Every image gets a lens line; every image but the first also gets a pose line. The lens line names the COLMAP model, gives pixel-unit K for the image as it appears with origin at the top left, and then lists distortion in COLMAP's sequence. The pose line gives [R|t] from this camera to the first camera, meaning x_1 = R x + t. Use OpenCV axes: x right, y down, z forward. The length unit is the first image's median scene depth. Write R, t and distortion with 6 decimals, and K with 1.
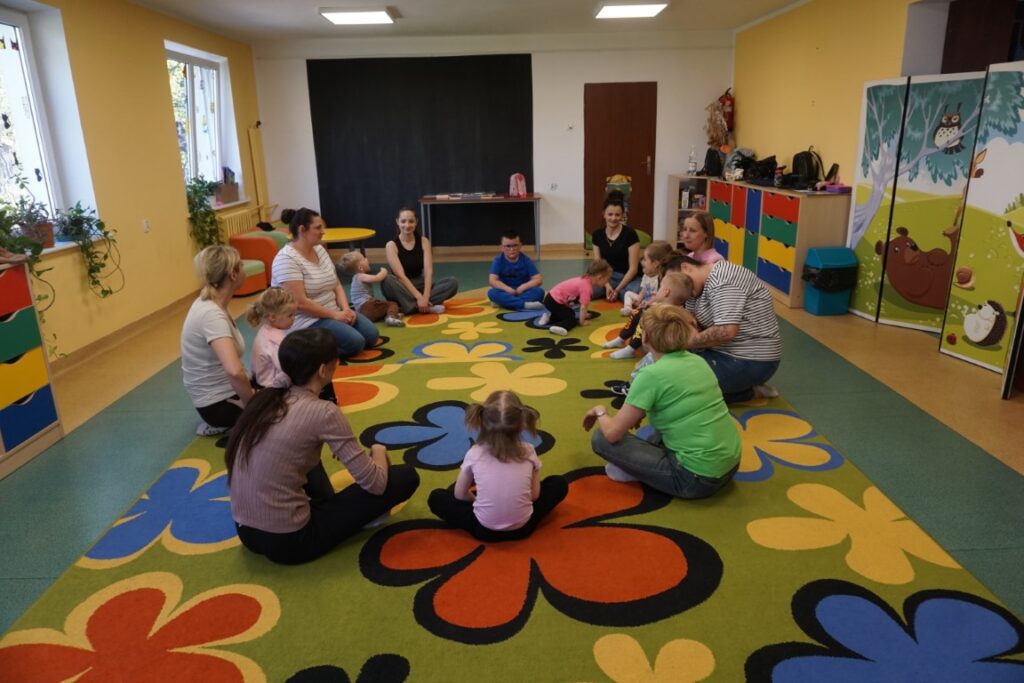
lens RADIAL K [[692.0, 0, 506.5], [0, 692.0, 343.4], [0, 0, 1]] dist [-0.040475, 0.036883]
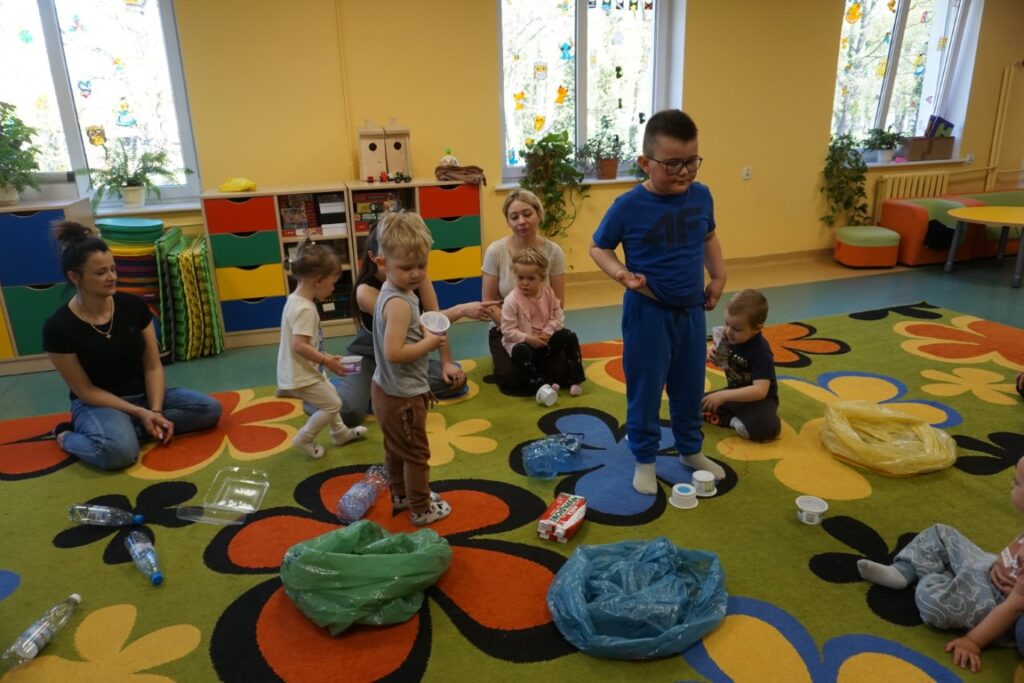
lens RADIAL K [[692.0, 0, 511.9], [0, 692.0, 339.5], [0, 0, 1]] dist [-0.040475, 0.036883]
pose [[0.290711, 0.305821, -0.906620, 0.401755], [-0.250629, 0.938798, 0.236310, -0.106556], [0.923402, 0.158527, 0.349567, 0.417494]]
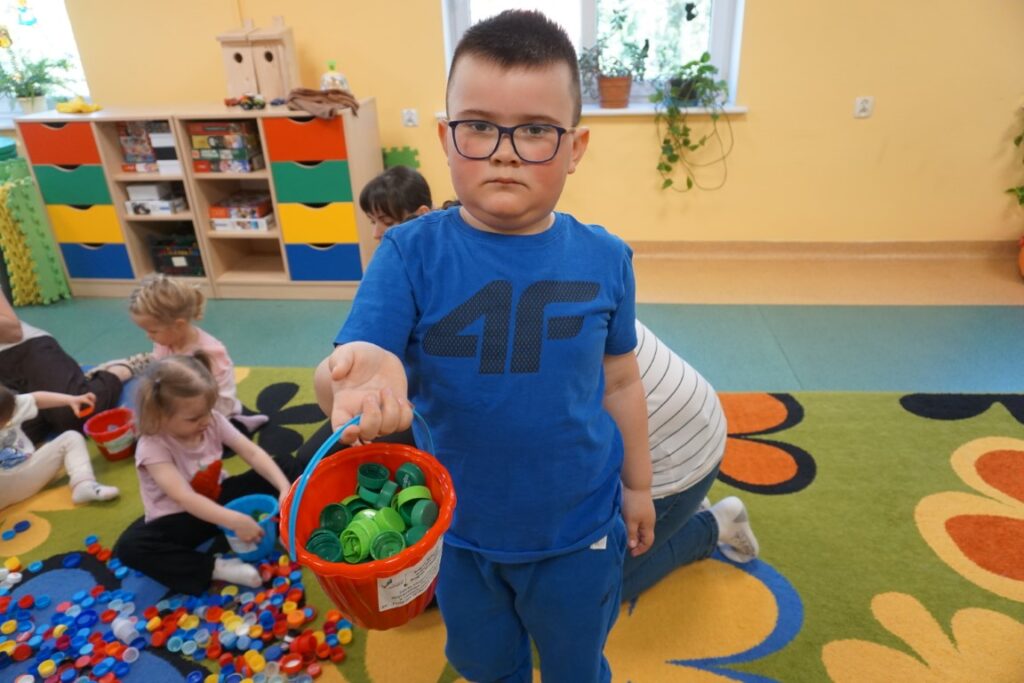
lens RADIAL K [[692.0, 0, 509.2], [0, 692.0, 337.5], [0, 0, 1]] dist [-0.040475, 0.036883]
pose [[-0.119134, 0.455850, -0.882048, 0.158061], [-0.246304, 0.847037, 0.471023, -0.233428], [0.961843, 0.273367, 0.011367, 0.841423]]
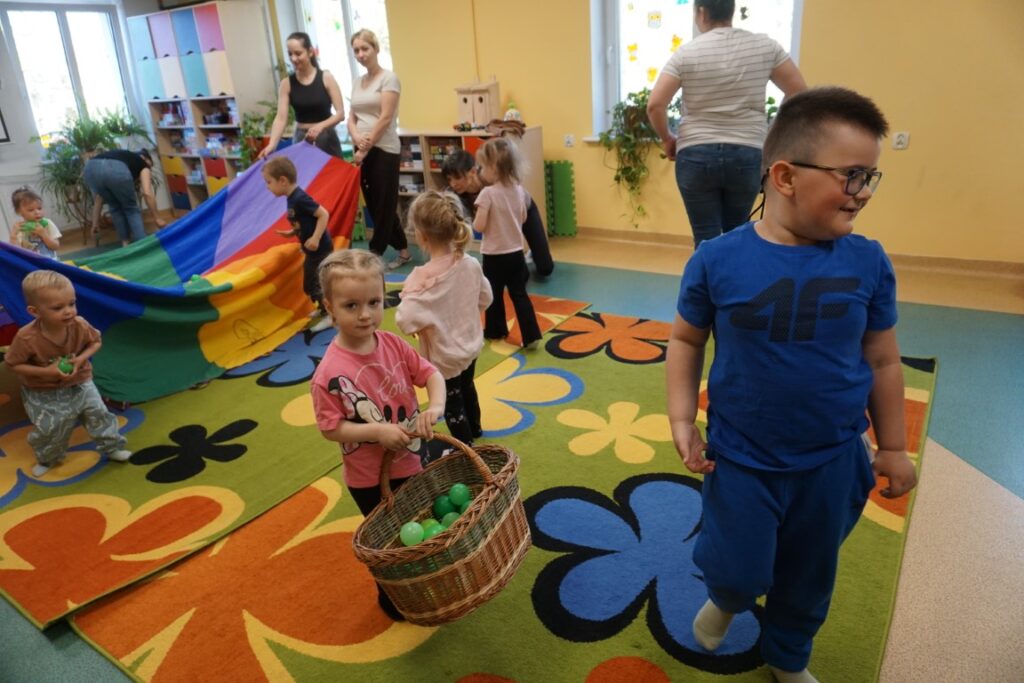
lens RADIAL K [[692.0, 0, 513.1], [0, 692.0, 338.2], [0, 0, 1]] dist [-0.040475, 0.036883]
pose [[-0.575338, 0.358749, -0.735041, 0.373041], [-0.155049, 0.834543, 0.528675, -0.359849], [0.803085, 0.418134, -0.424521, 1.204134]]
